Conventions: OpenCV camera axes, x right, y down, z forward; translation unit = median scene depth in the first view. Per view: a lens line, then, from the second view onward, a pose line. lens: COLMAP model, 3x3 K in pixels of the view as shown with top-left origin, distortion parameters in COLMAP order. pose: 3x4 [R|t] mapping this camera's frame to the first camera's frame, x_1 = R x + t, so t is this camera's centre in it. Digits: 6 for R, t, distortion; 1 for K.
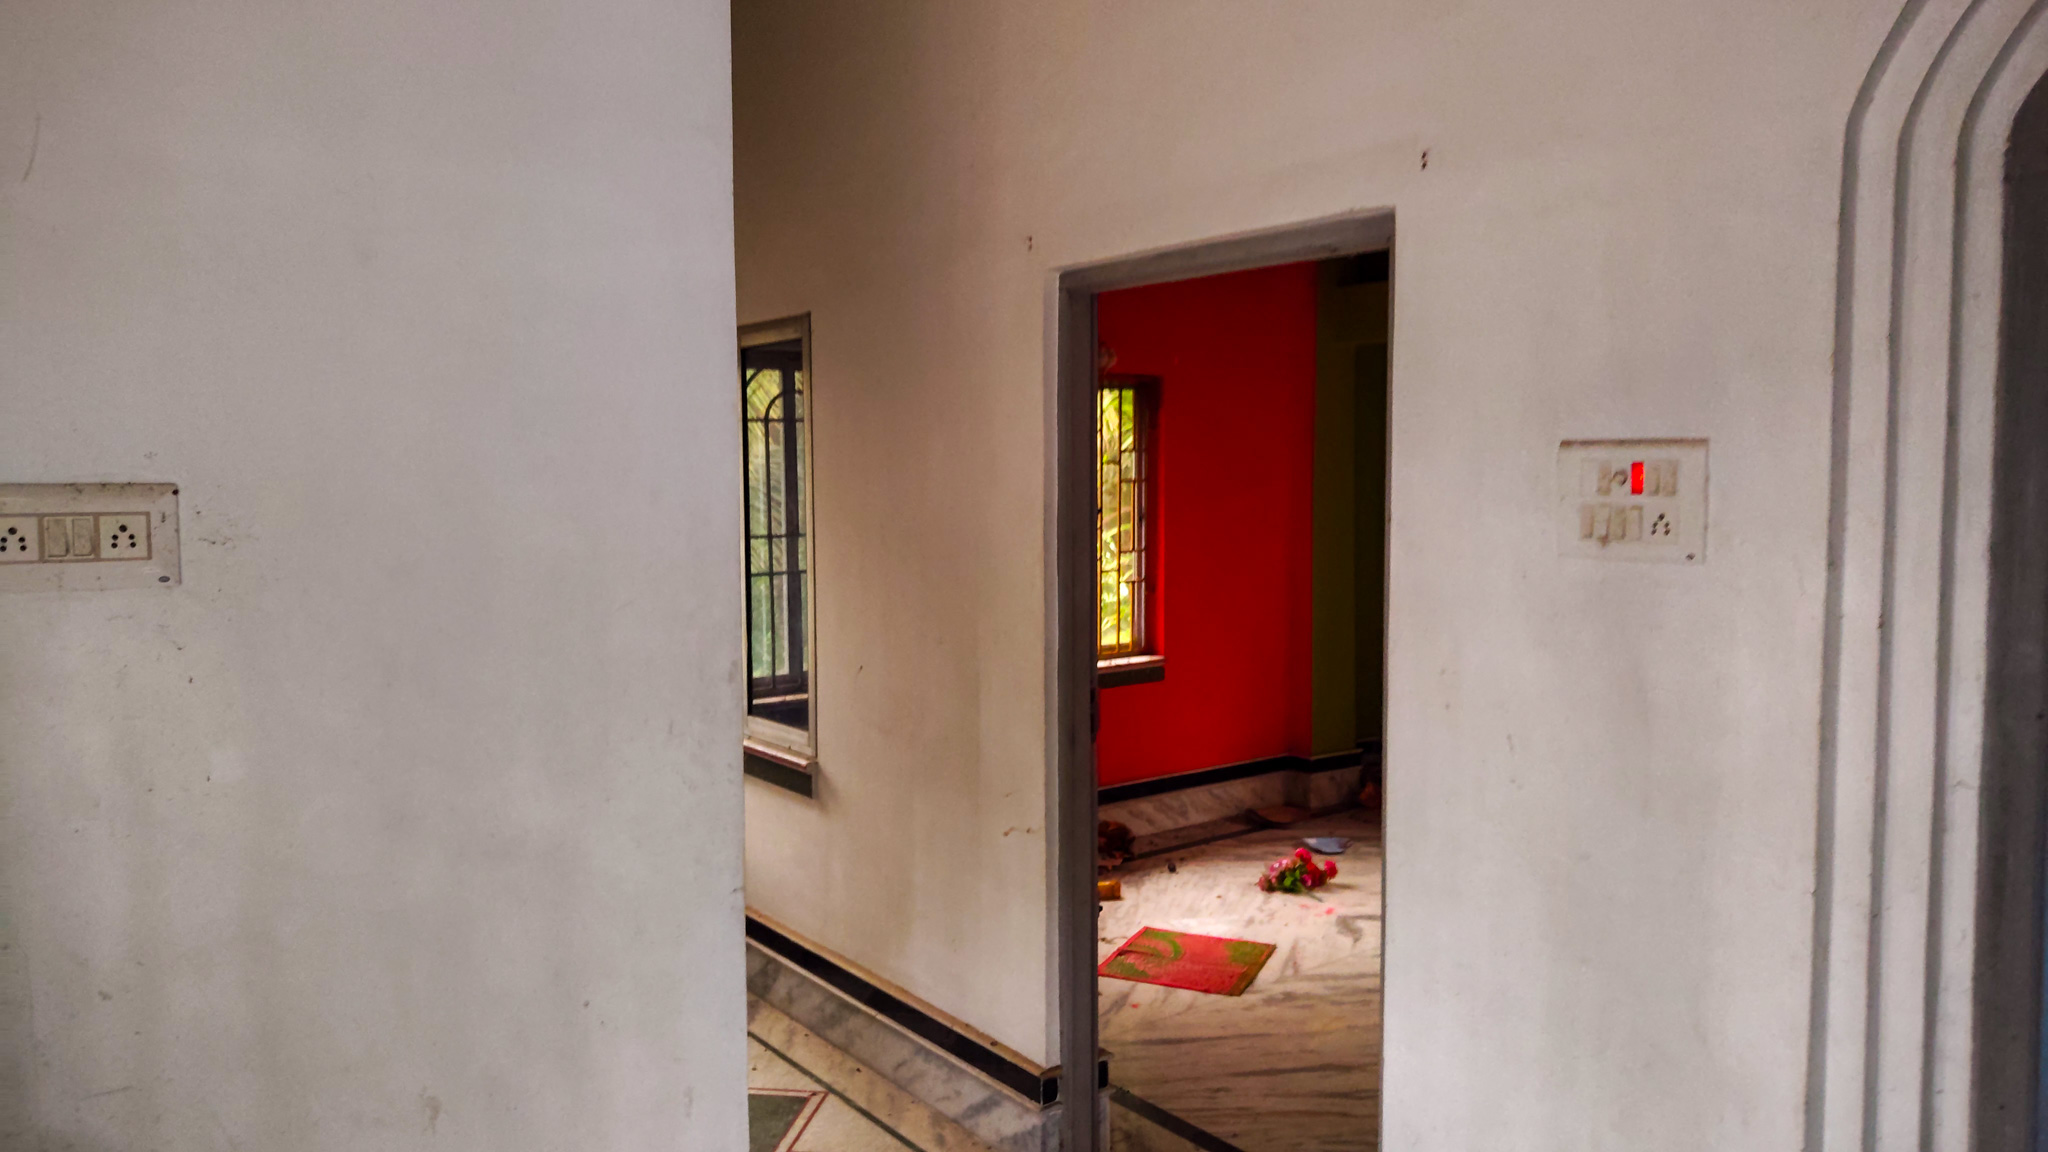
lens RADIAL K [[1449.8, 0, 1029.5], [0, 1449.8, 568.8], [0, 0, 1]] dist [0.015106, -0.015447]
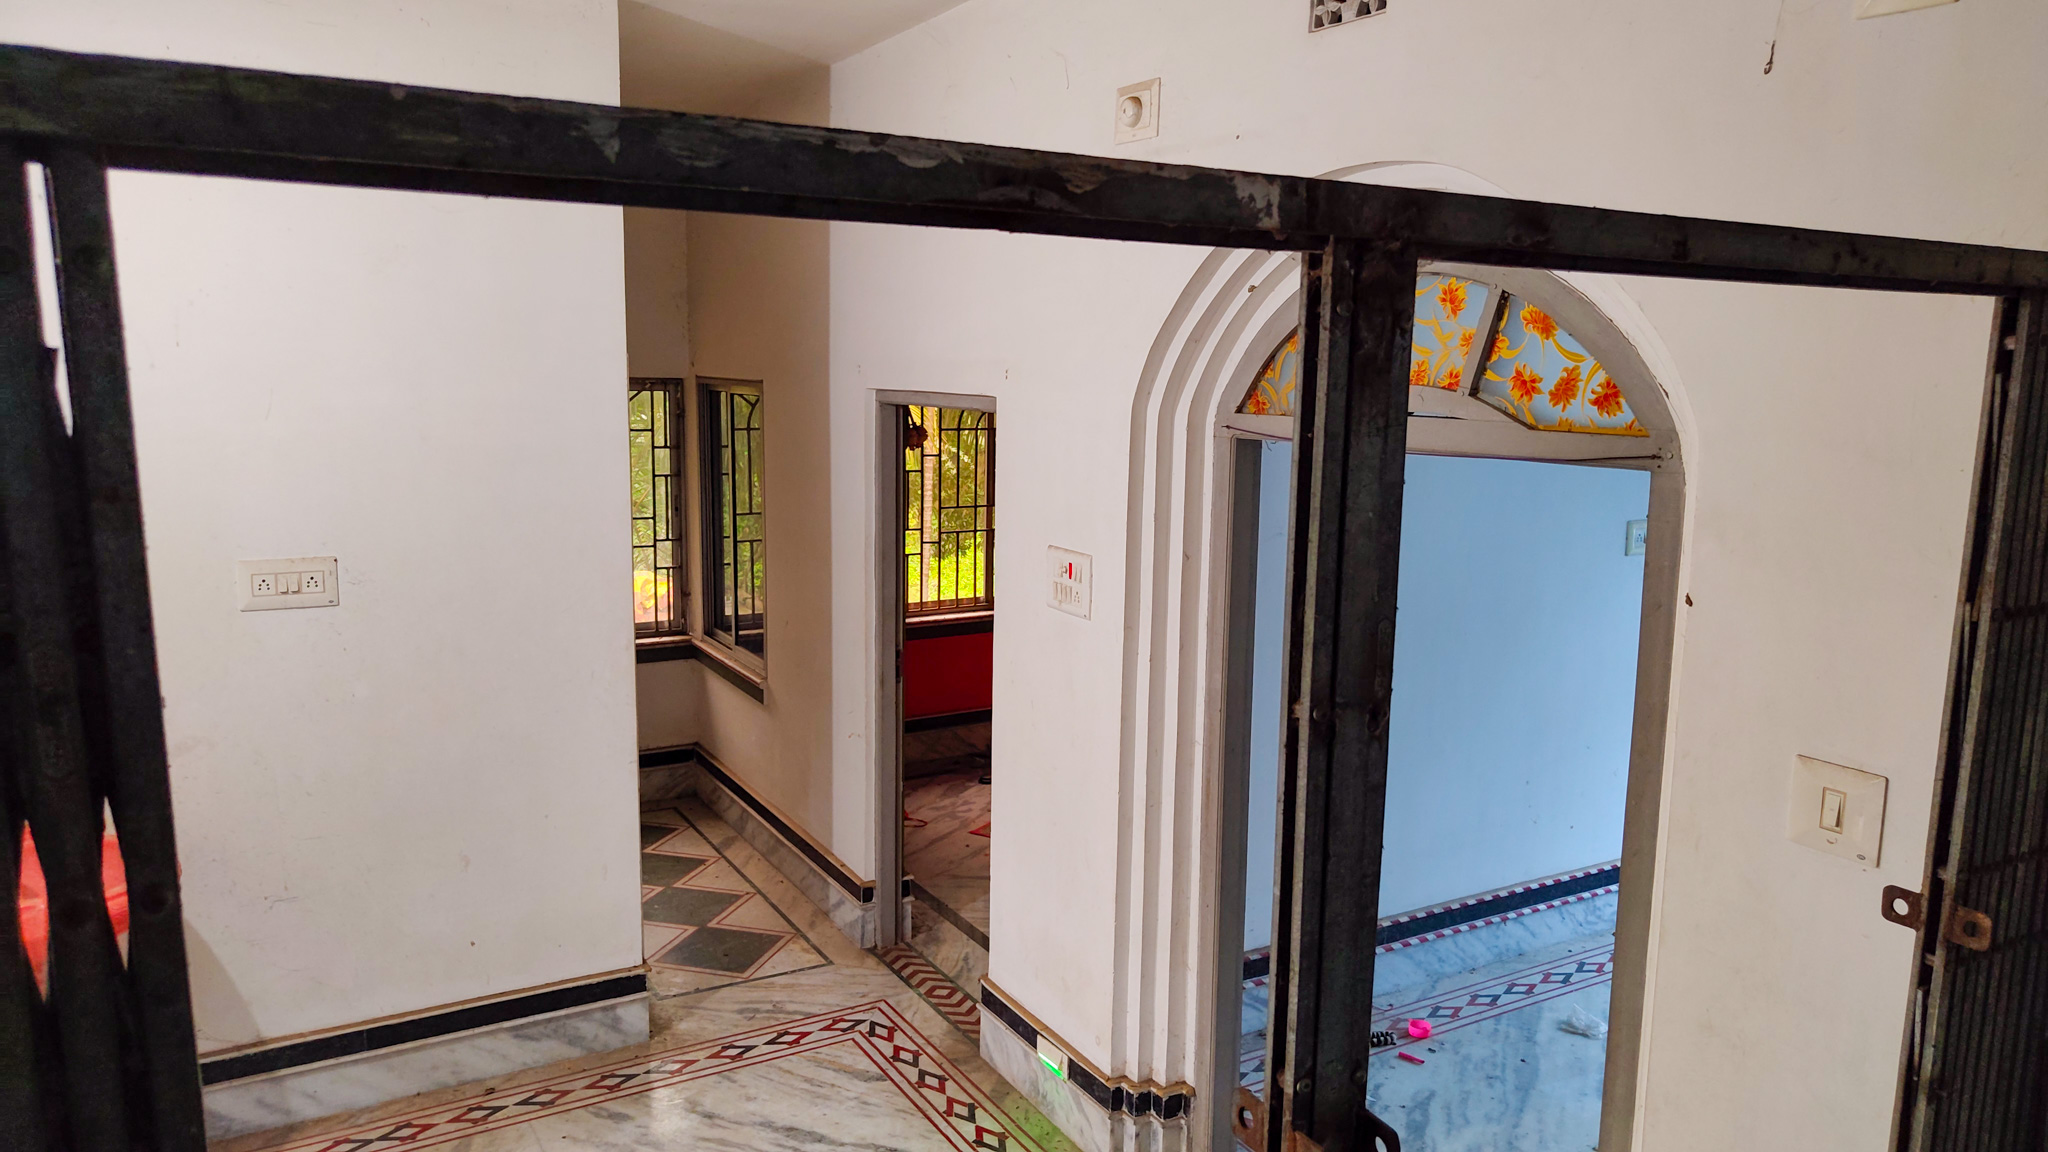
lens RADIAL K [[1449.8, 0, 1040.9], [0, 1449.8, 578.0], [0, 0, 1]] dist [0.015106, -0.015447]
pose [[0.991908, 0.040482, -0.120328, 0.342709], [-0.030429, 0.995981, 0.084235, -0.118459], [0.123255, -0.079892, 0.989154, -0.483089]]
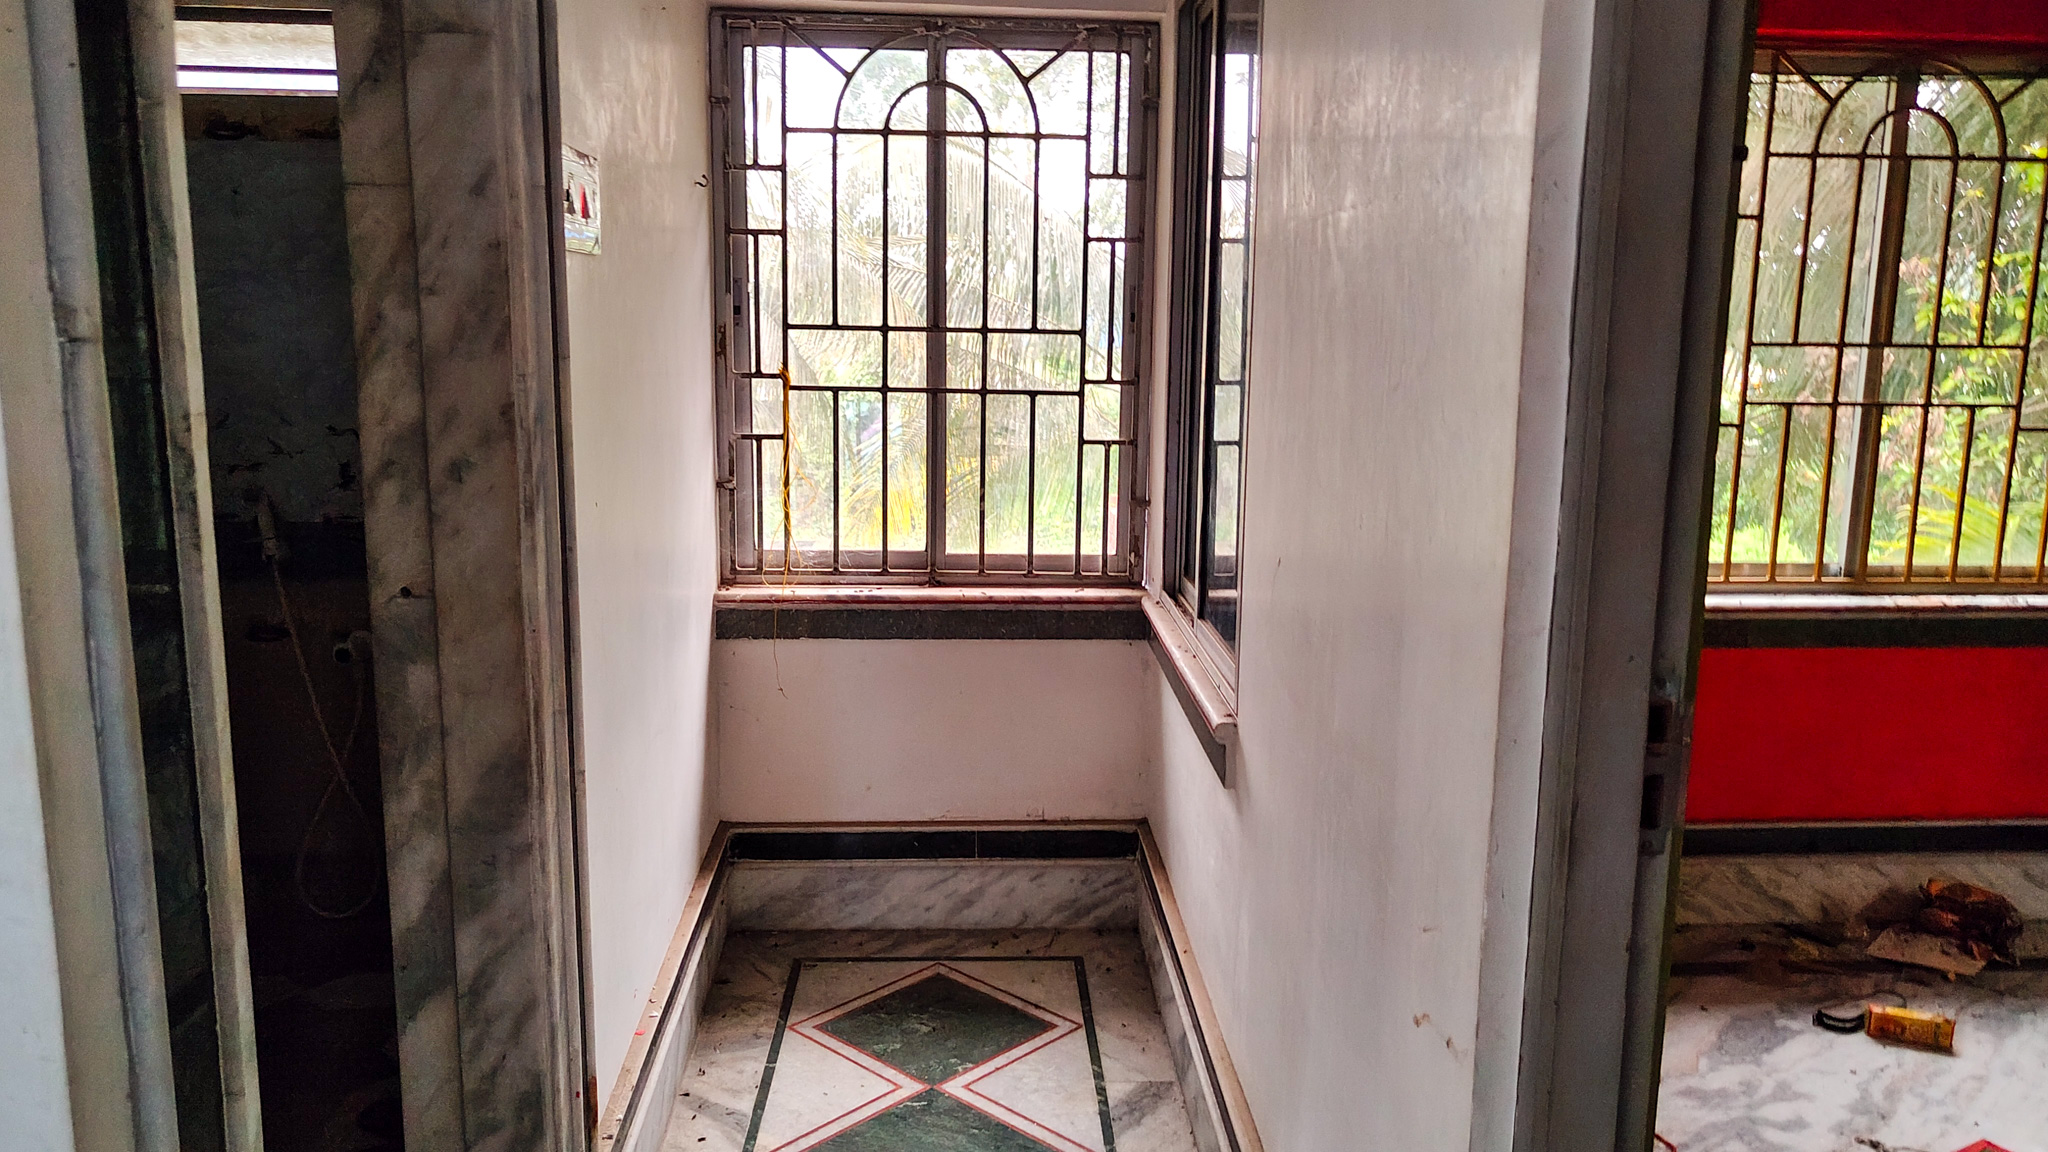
lens RADIAL K [[1449.8, 0, 1034.9], [0, 1449.8, 557.3], [0, 0, 1]] dist [0.015106, -0.015447]
pose [[0.822340, 0.107139, -0.558818, 0.095530], [-0.058157, 0.992795, 0.104762, 0.023248], [0.566016, -0.053651, 0.822646, 0.581665]]
